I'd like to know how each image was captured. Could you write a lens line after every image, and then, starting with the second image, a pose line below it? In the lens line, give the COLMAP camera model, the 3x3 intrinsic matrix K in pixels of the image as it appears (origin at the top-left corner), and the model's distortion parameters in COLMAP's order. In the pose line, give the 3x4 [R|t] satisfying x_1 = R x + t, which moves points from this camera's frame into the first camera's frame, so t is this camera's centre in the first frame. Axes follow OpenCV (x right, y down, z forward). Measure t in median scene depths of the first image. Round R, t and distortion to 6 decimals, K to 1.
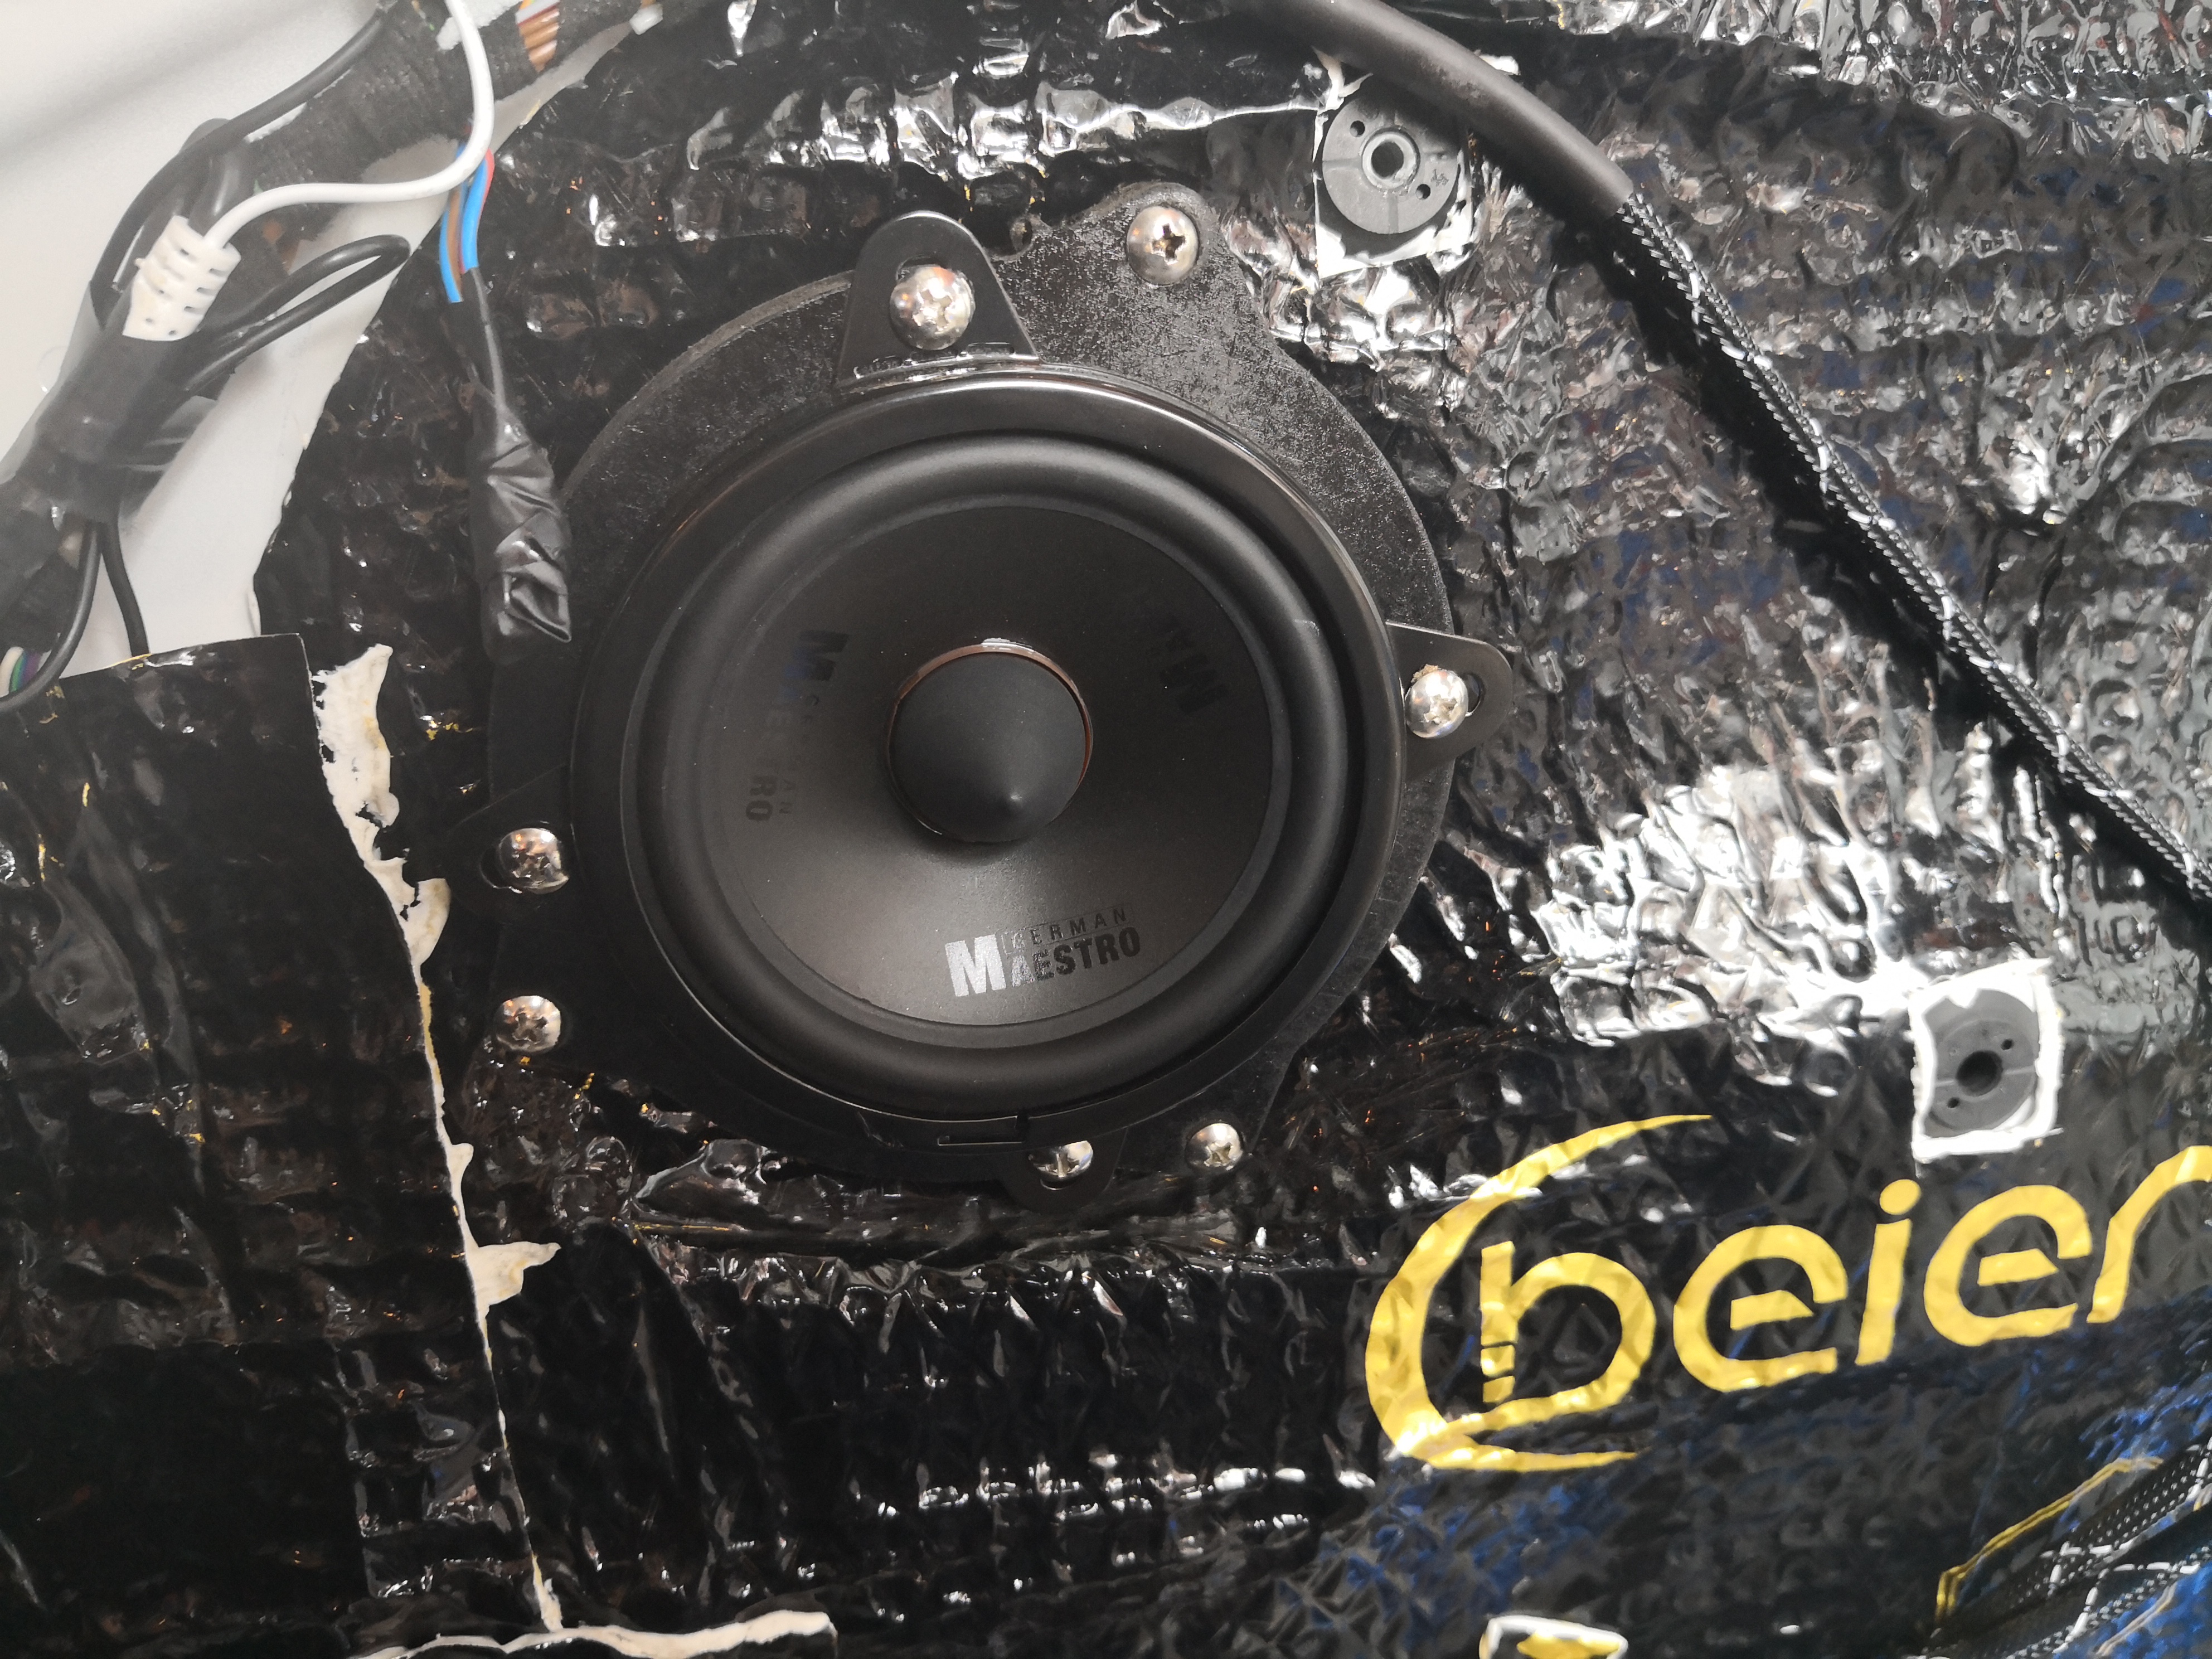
lens RADIAL K [[1929.7, 0, 1134.3], [0, 1929.7, 827.3], [0, 0, 1]] dist [0.081180, -0.291858]
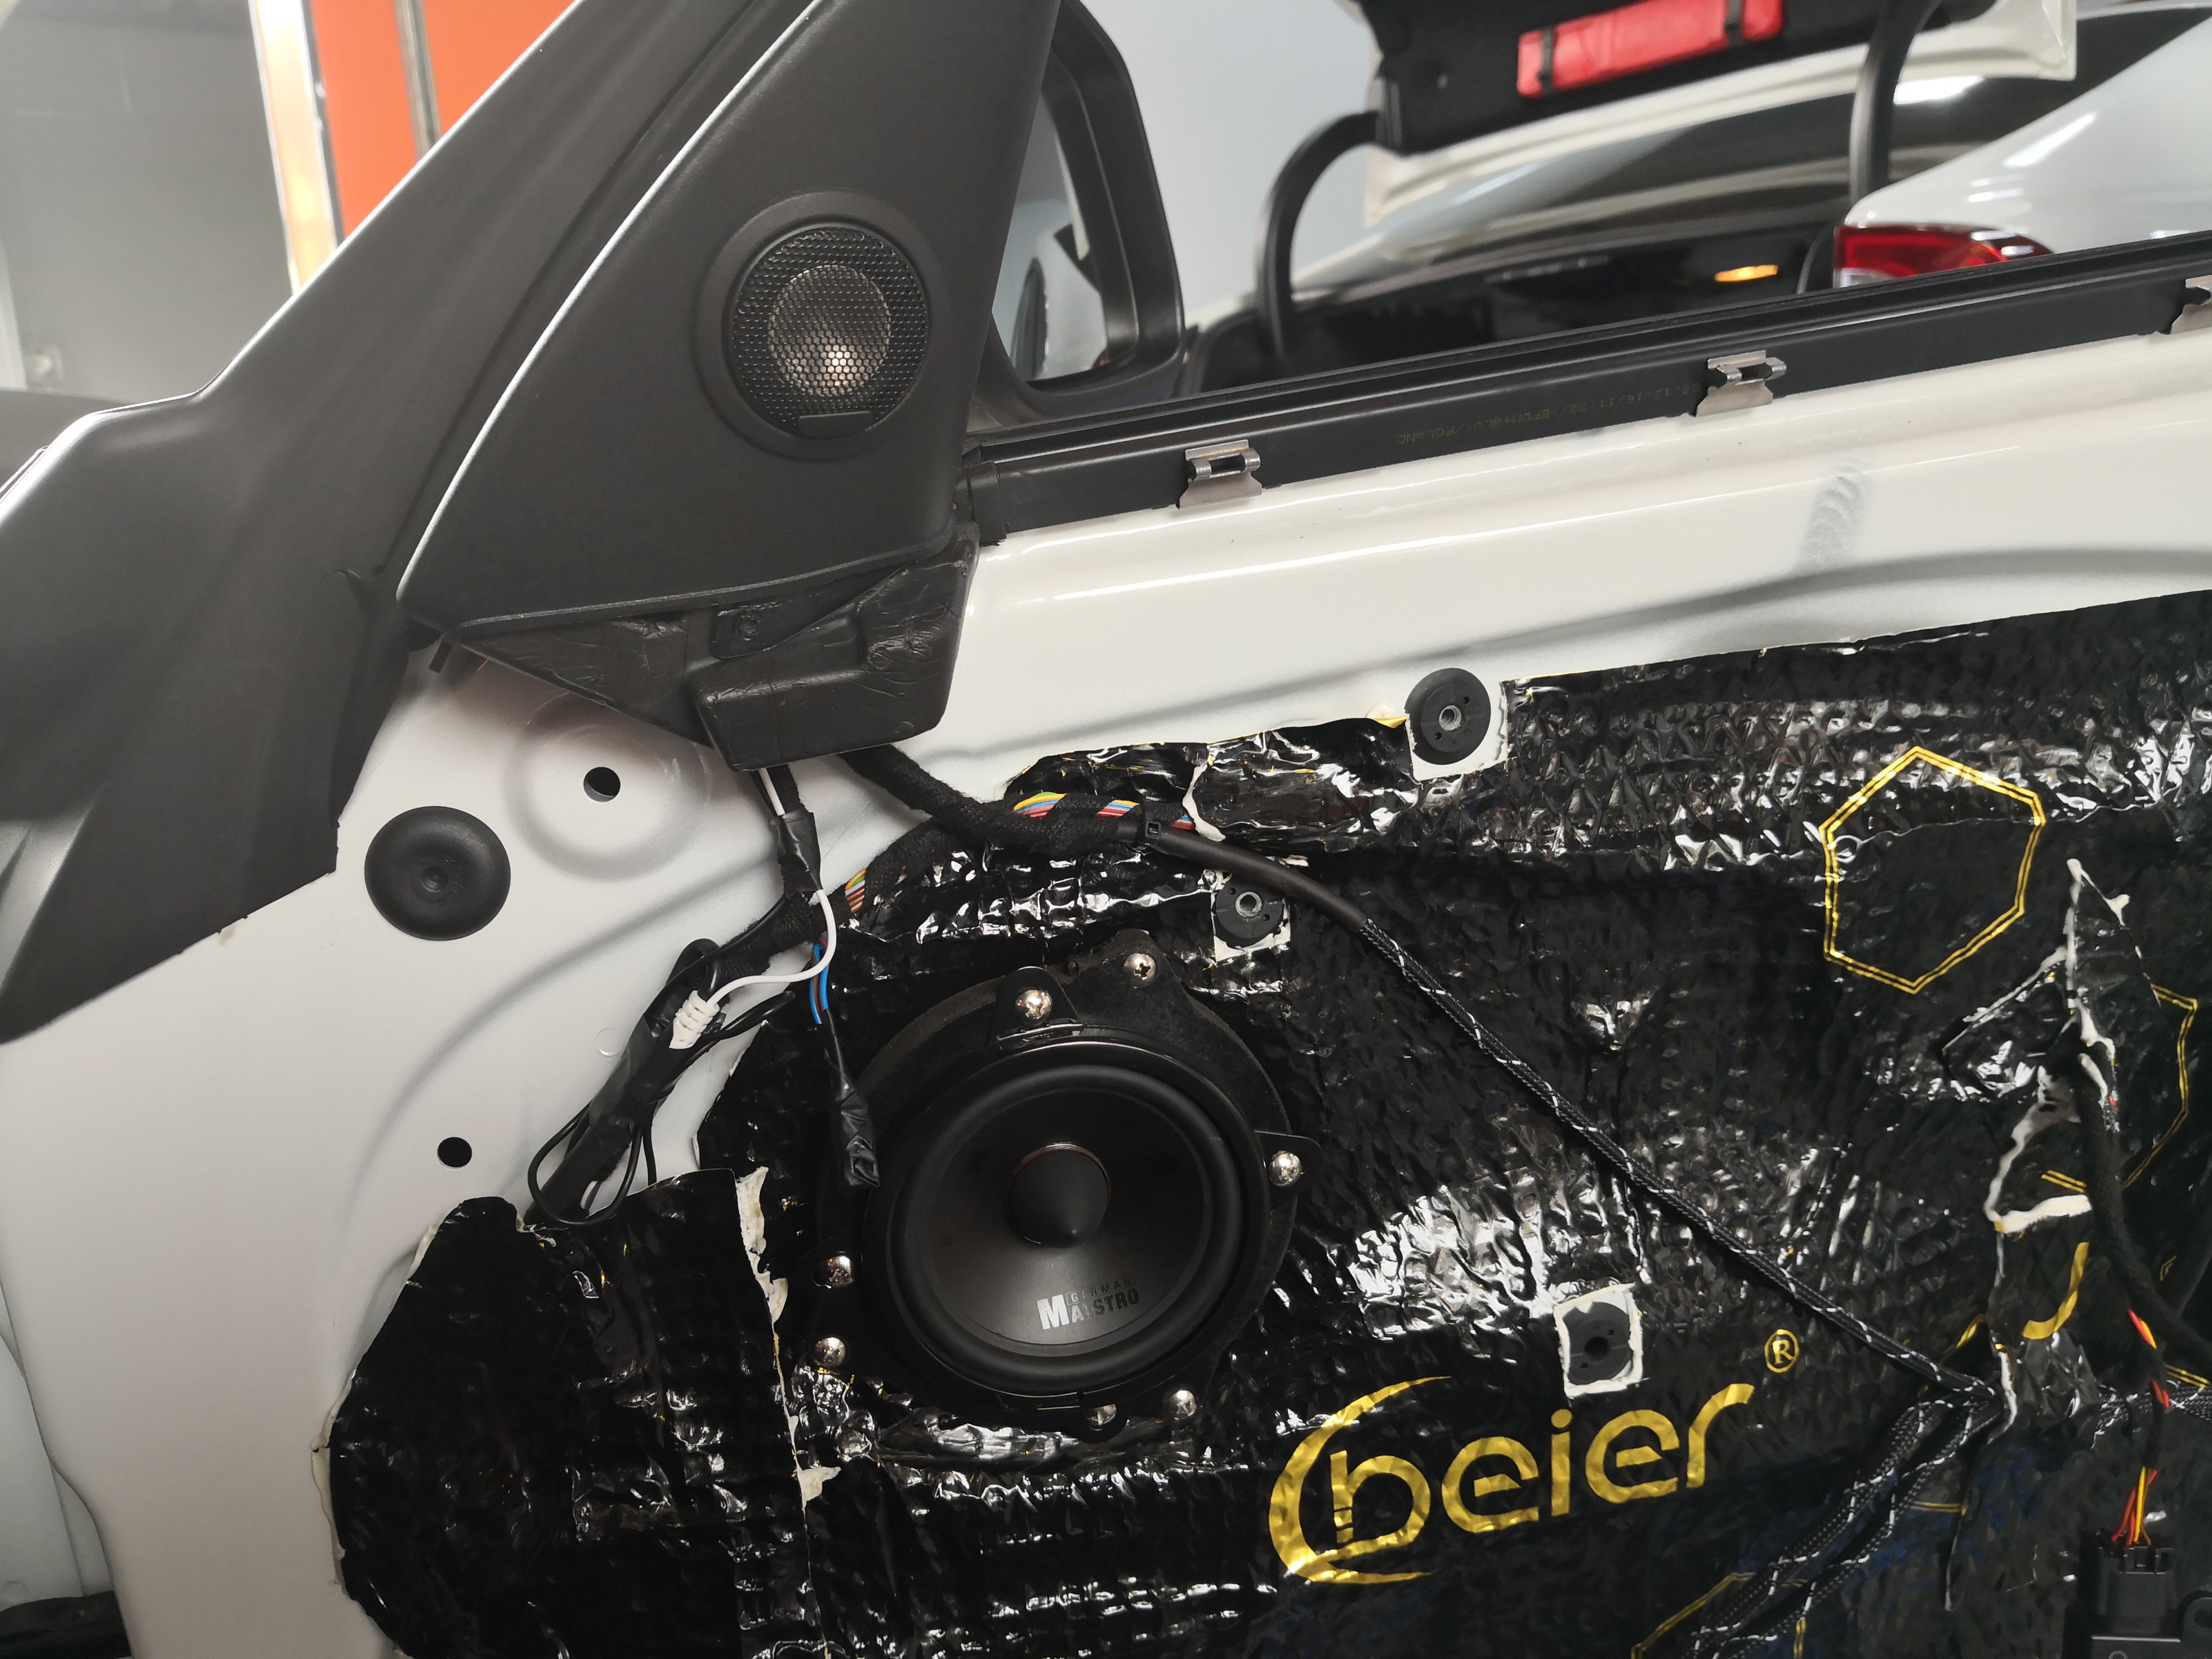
lens RADIAL K [[1905.9, 0, 1106.0], [0, 1905.9, 829.5], [0, 0, 1]] dist [0.092347, -0.339424]
pose [[0.999538, -0.030377, 0.001086, -0.015717], [0.030327, 0.994180, -0.103379, -0.189868], [0.002060, 0.103364, 0.994641, -0.865921]]
